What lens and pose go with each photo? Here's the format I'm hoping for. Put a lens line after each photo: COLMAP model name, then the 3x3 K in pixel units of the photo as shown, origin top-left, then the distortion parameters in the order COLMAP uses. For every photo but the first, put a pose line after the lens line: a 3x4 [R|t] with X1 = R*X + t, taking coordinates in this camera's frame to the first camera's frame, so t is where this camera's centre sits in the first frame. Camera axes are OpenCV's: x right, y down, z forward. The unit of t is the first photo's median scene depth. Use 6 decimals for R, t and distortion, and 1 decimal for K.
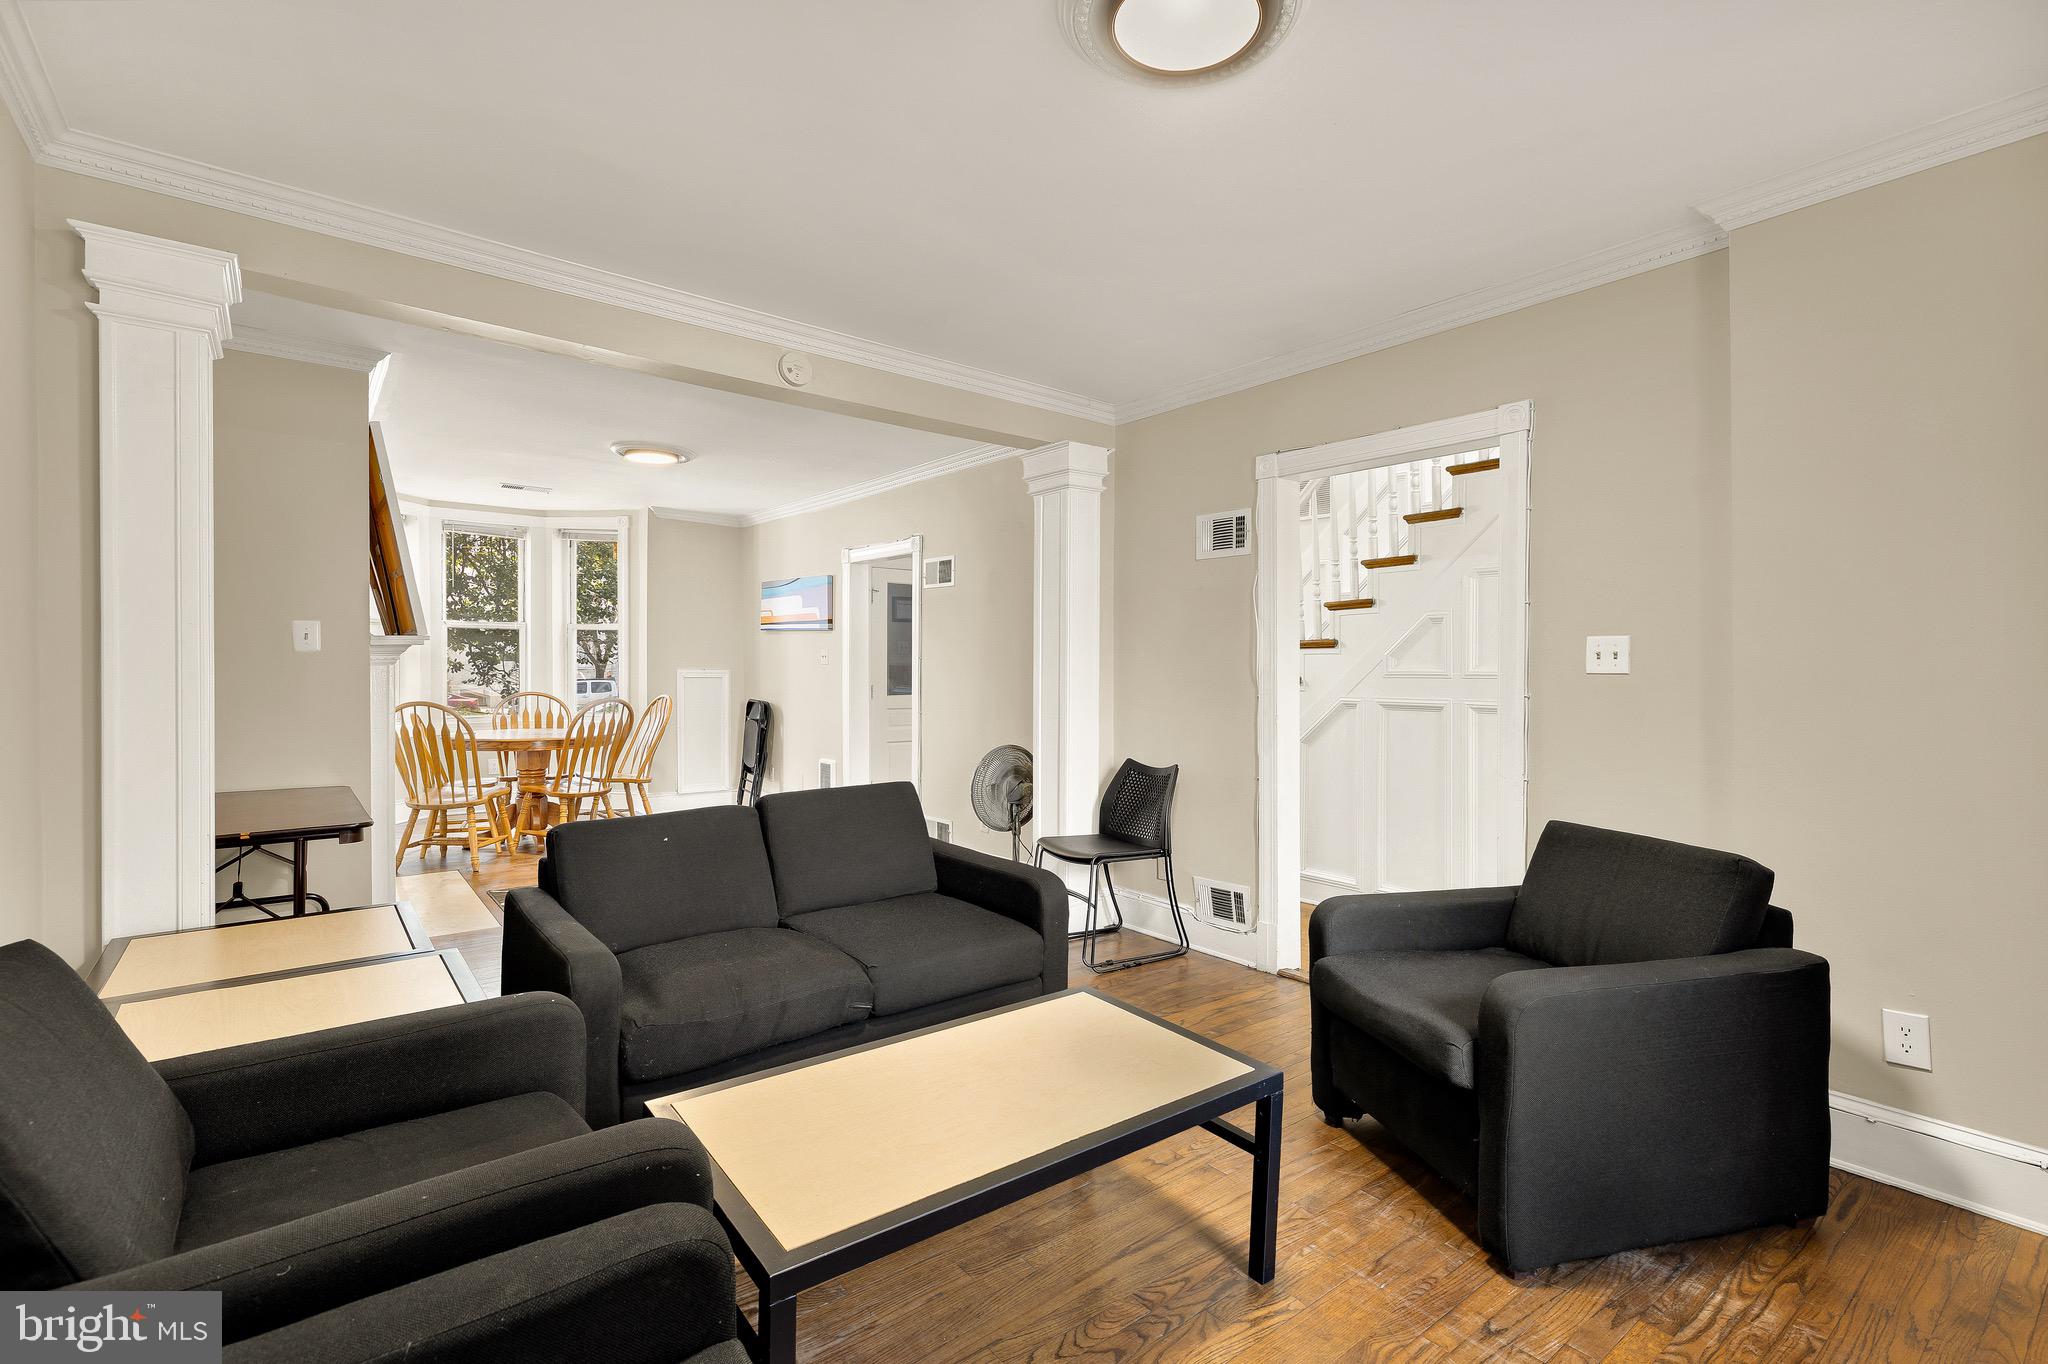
lens RADIAL K [[930.1, 0, 1021.7], [0, 930.1, 677.1], [0, 0, 1]] dist [0.002020, 0.000731]
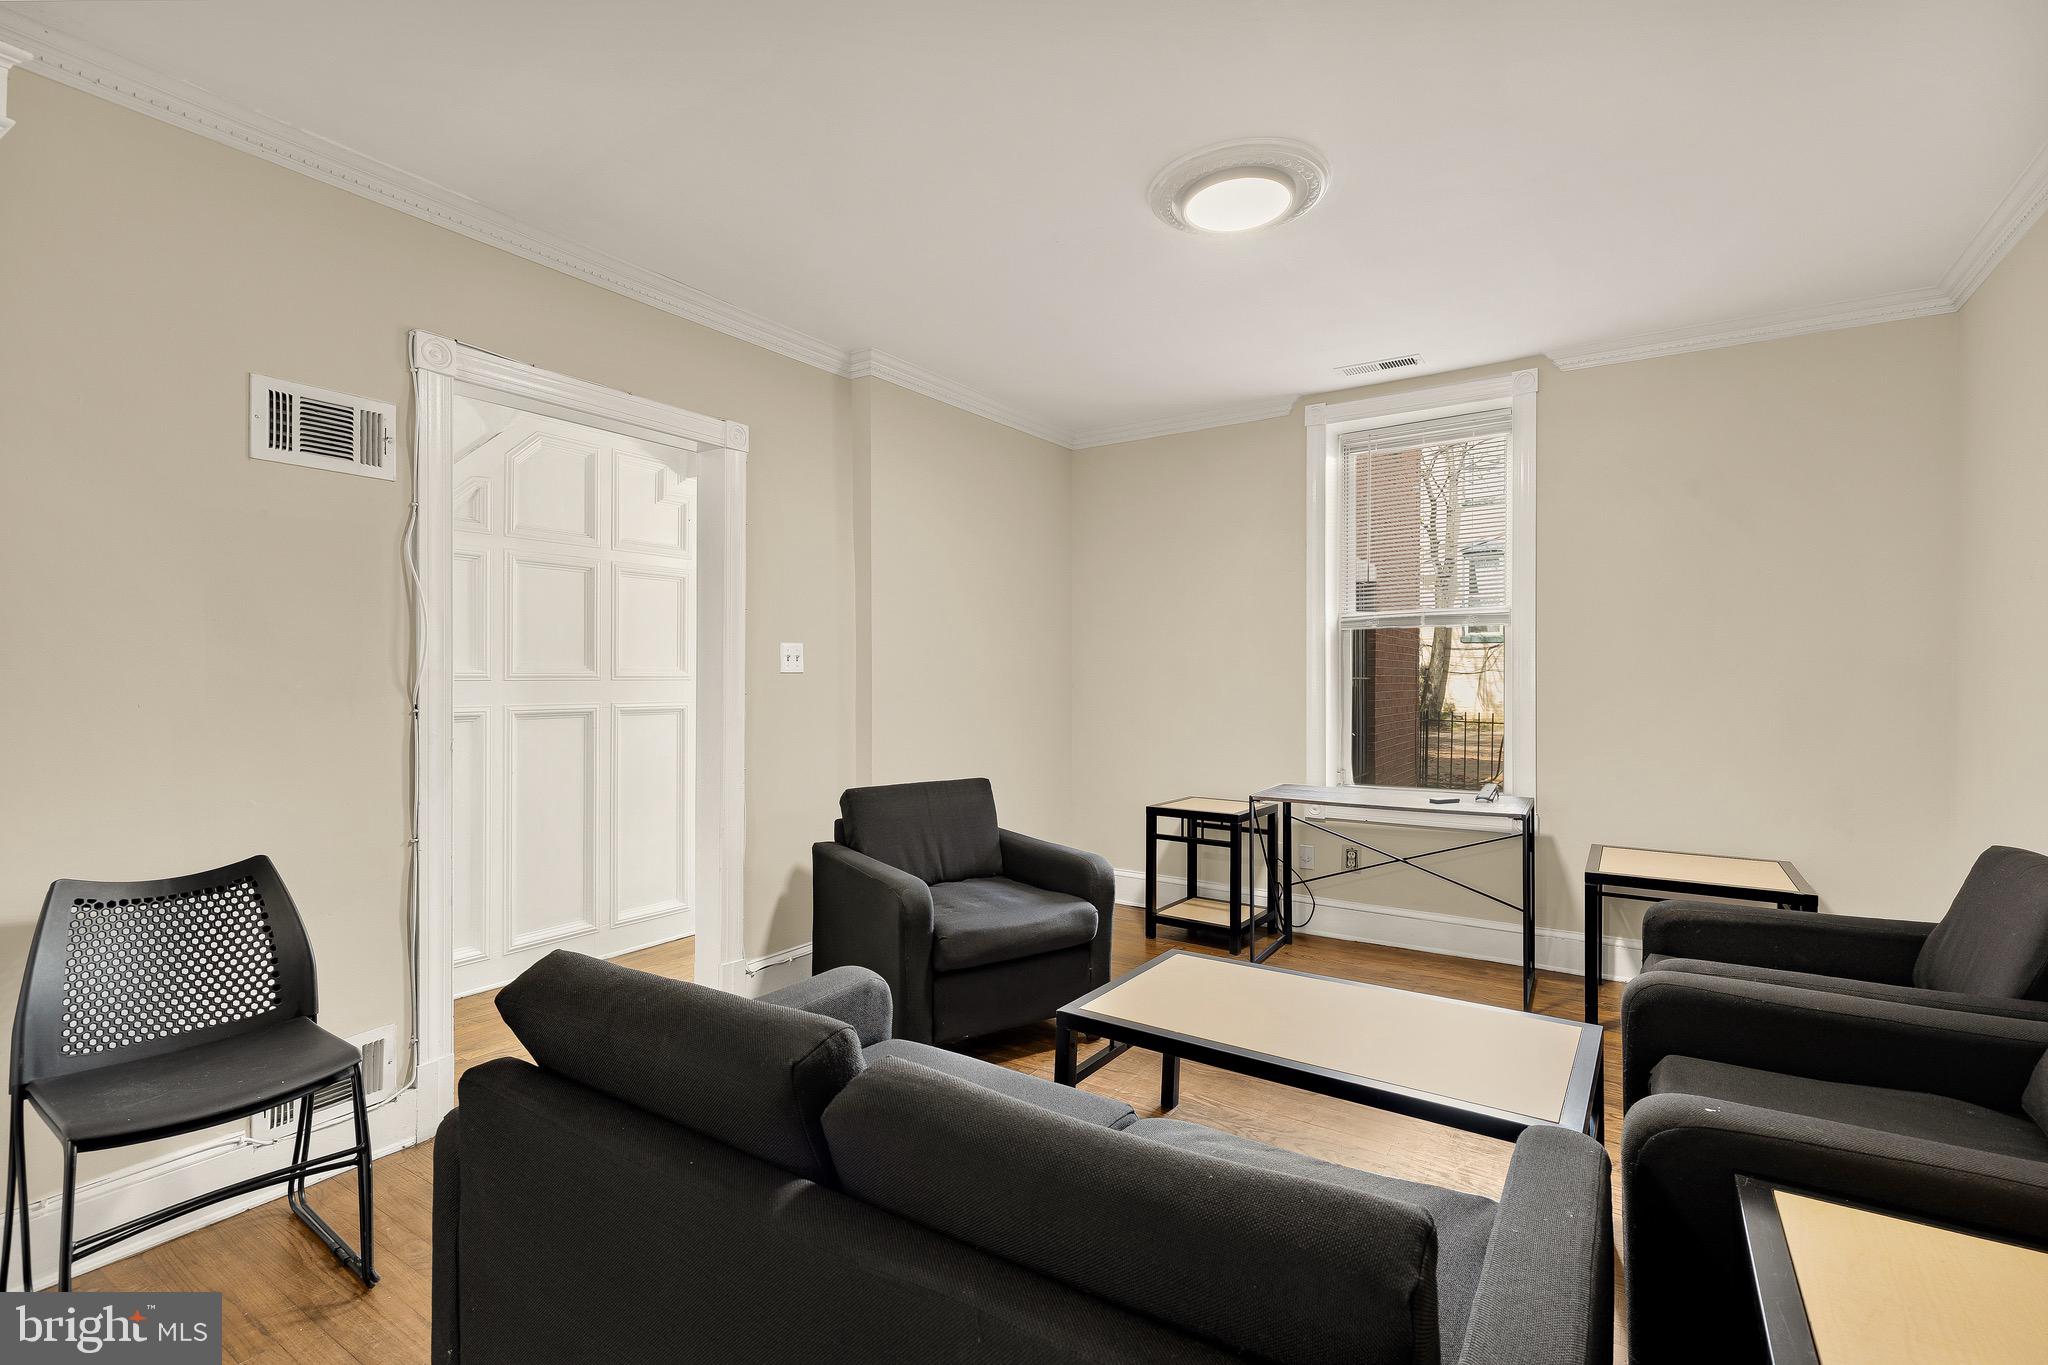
lens RADIAL K [[930.1, 0, 1021.1], [0, 930.1, 675.5], [0, 0, 1]] dist [0.002020, 0.000731]
pose [[-0.318685, 0.002453, 0.947857, -0.583080], [0.011210, 0.999936, 0.001181, 0.001828], [-0.947794, 0.011002, -0.318693, 0.981793]]
